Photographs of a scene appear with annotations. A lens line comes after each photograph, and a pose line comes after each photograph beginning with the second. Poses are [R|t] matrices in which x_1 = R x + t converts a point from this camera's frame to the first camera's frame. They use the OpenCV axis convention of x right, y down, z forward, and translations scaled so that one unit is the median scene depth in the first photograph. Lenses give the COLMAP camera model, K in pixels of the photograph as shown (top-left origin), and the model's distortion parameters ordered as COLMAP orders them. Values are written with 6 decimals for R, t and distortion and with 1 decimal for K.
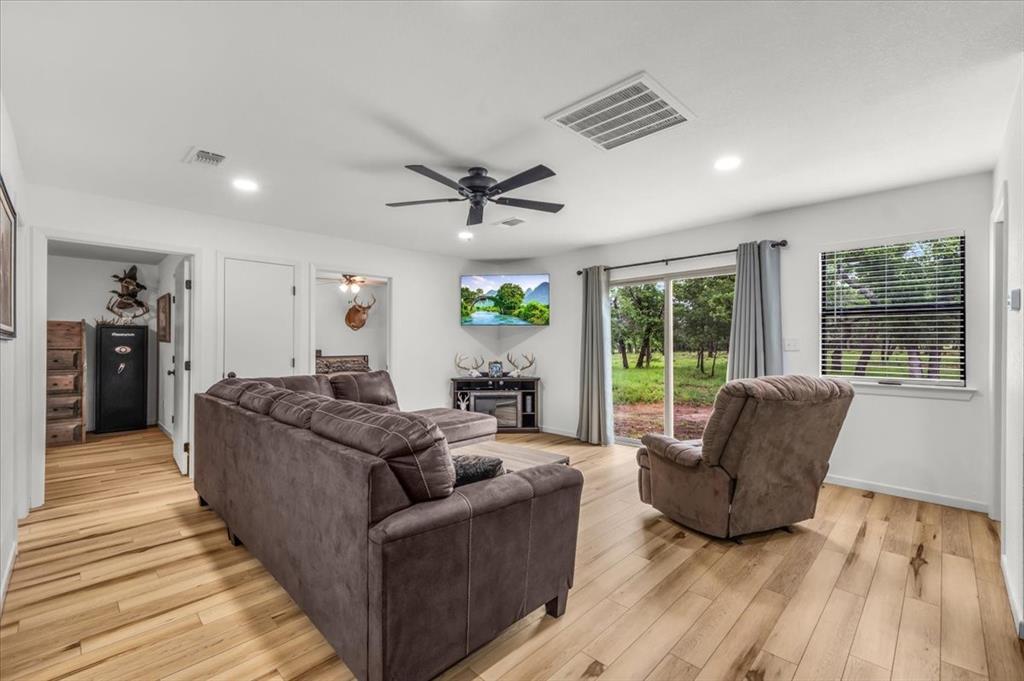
lens RADIAL K [[449.6, 0, 479.3], [0, 449.6, 333.5], [0, 0, 1]] dist [0.000708, 0.001105]
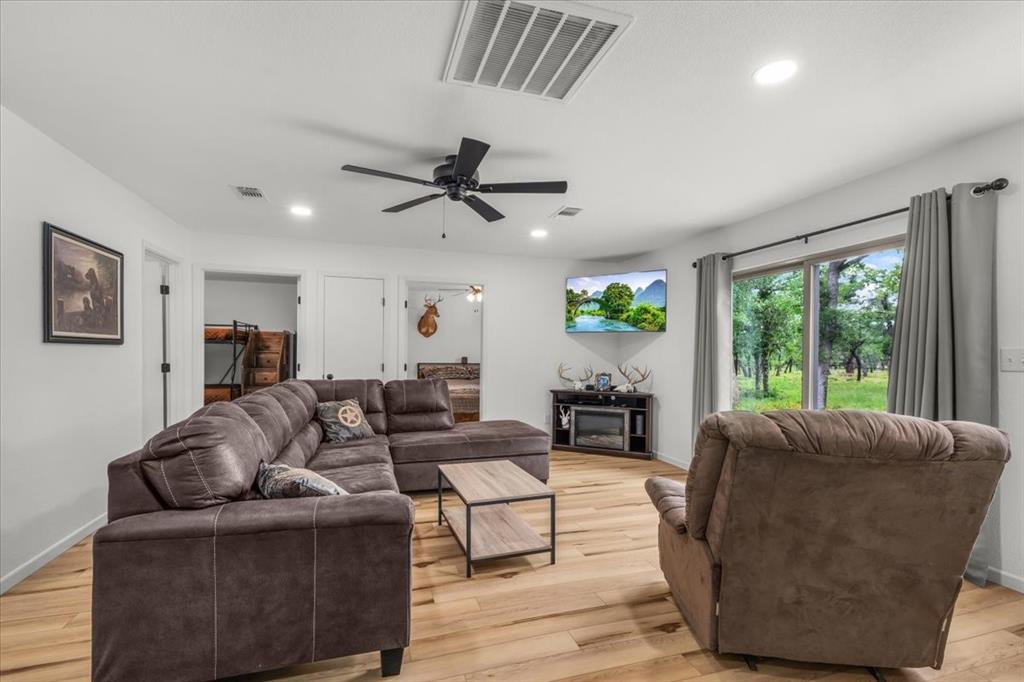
lens RADIAL K [[449.6, 0, 476.1], [0, 449.6, 348.0], [0, 0, 1]] dist [0.000708, 0.001105]
pose [[0.883989, 0.009522, -0.467410, 0.234149], [-0.003451, 0.999898, 0.013842, 0.001910], [0.467494, -0.010623, 0.883932, 0.112994]]
